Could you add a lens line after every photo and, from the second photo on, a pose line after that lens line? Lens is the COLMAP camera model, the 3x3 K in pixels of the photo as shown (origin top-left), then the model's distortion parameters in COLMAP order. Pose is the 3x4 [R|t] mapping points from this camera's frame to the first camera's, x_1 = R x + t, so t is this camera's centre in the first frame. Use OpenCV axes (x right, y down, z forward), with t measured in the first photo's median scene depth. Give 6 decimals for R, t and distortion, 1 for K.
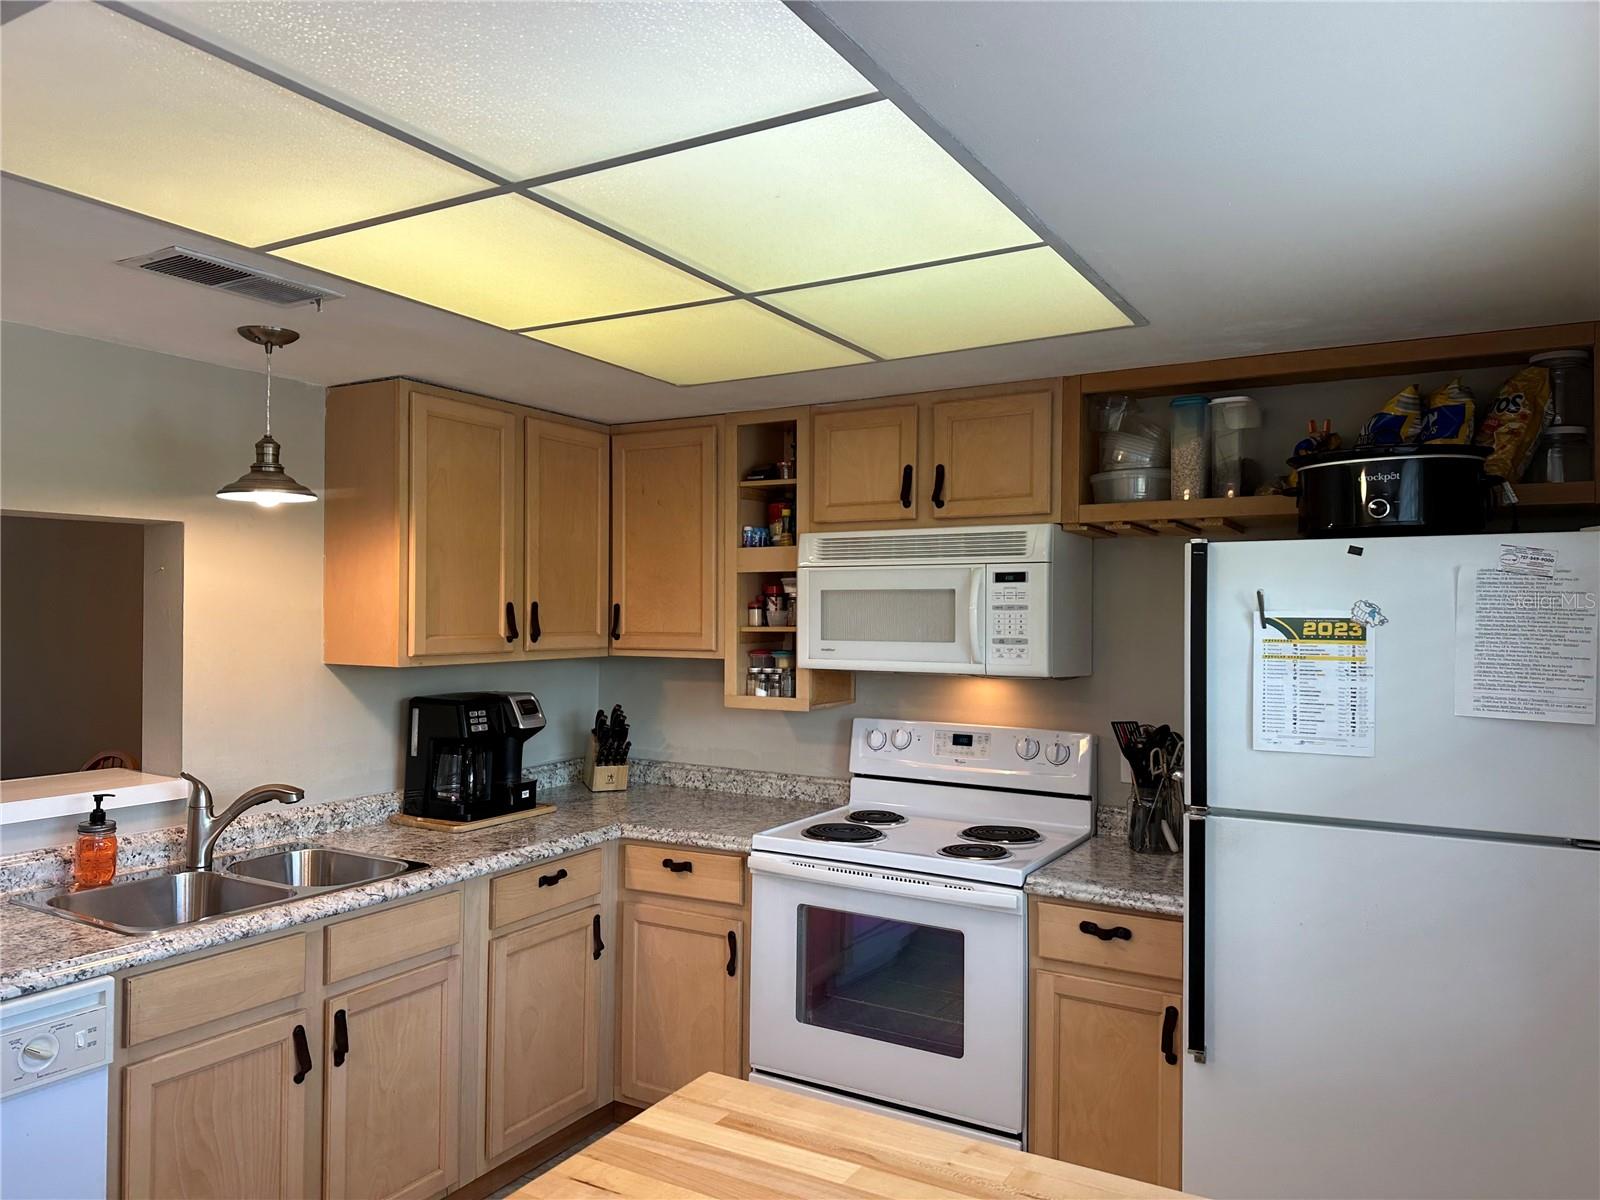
lens RADIAL K [[1133.6, 0, 800.0], [0, 1133.6, 600.0], [0, 0, 1]] dist [0.056423, -0.087521]
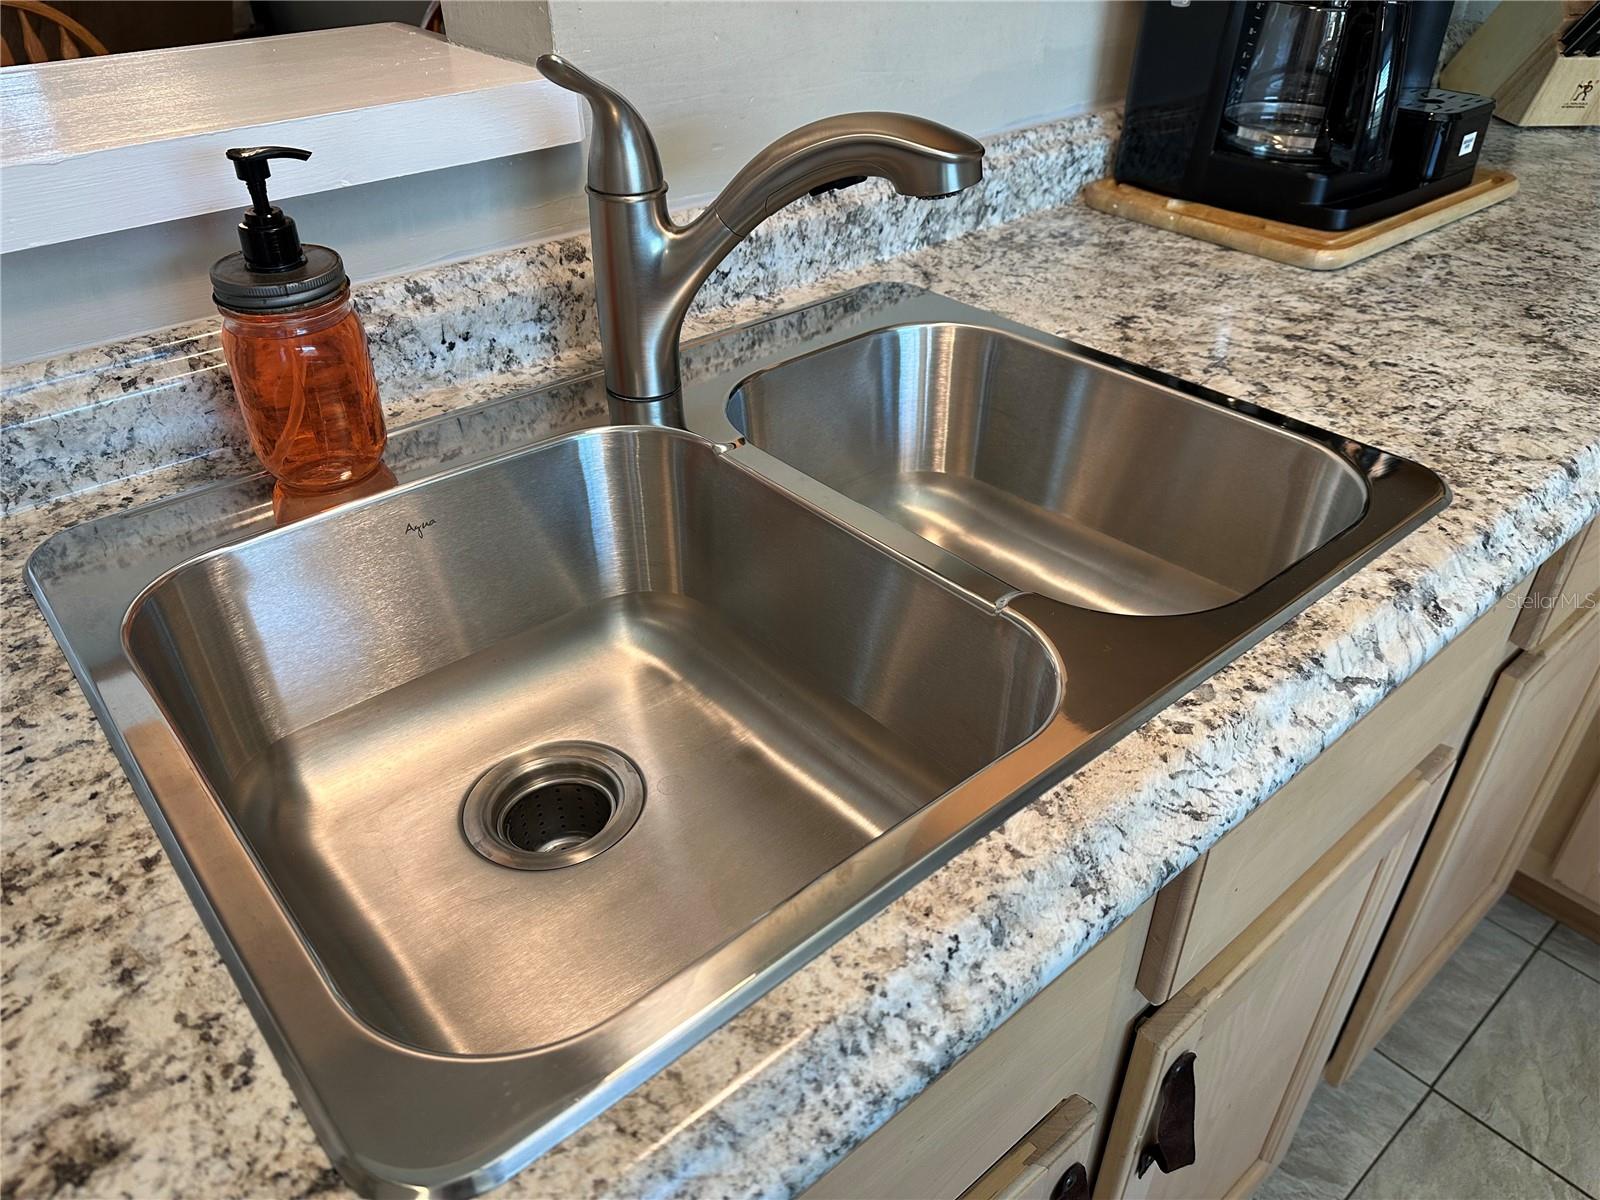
lens RADIAL K [[1125.5, 0, 797.8], [0, 1125.5, 617.9], [0, 0, 1]] dist [0.055158, -0.117126]
pose [[0.945116, 0.174981, -0.275930, -0.382638], [0.020798, 0.810574, 0.585266, 0.102748], [0.326072, -0.558884, 0.762447, 0.730687]]
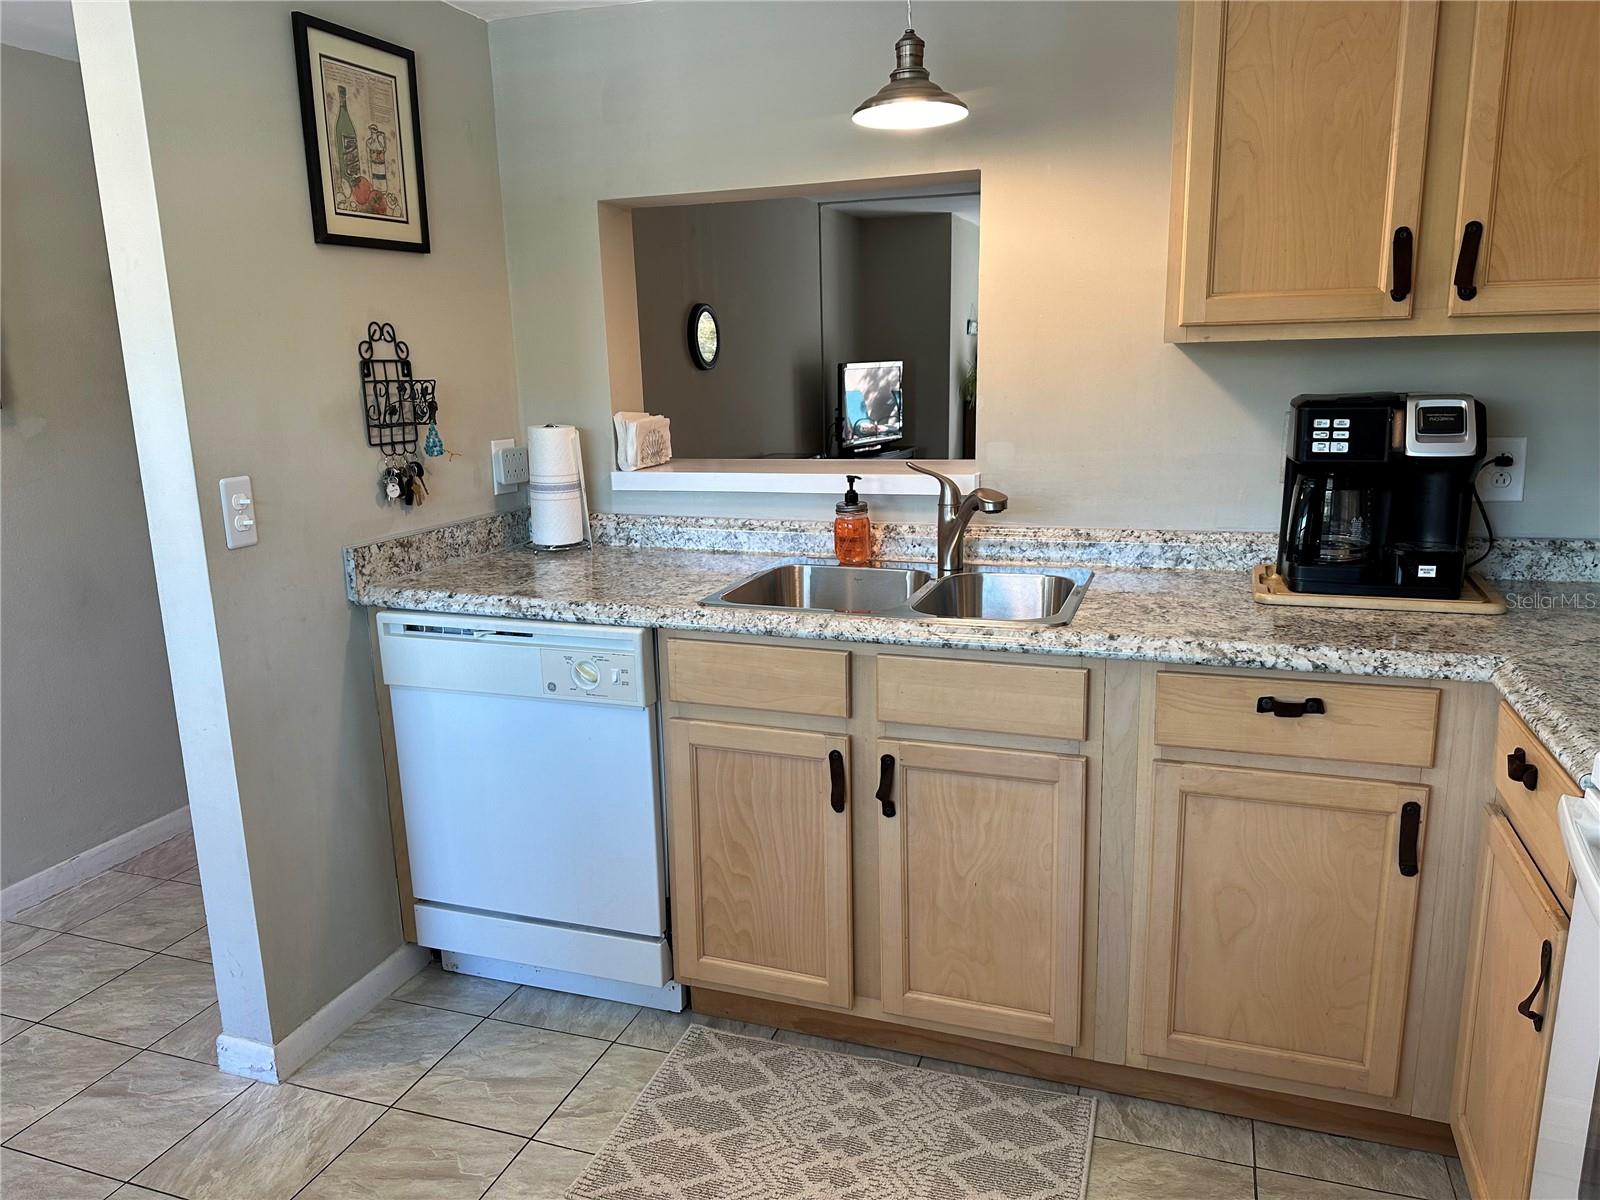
lens RADIAL K [[1116.1, 0, 800.0], [0, 1116.1, 600.0], [0, 0, 1]] dist [0.187452, -0.293538]
pose [[0.190057, 0.200953, -0.960987, 0.318452], [0.033777, 0.976910, 0.210963, 0.061877], [0.981192, -0.072554, 0.178881, 0.705964]]
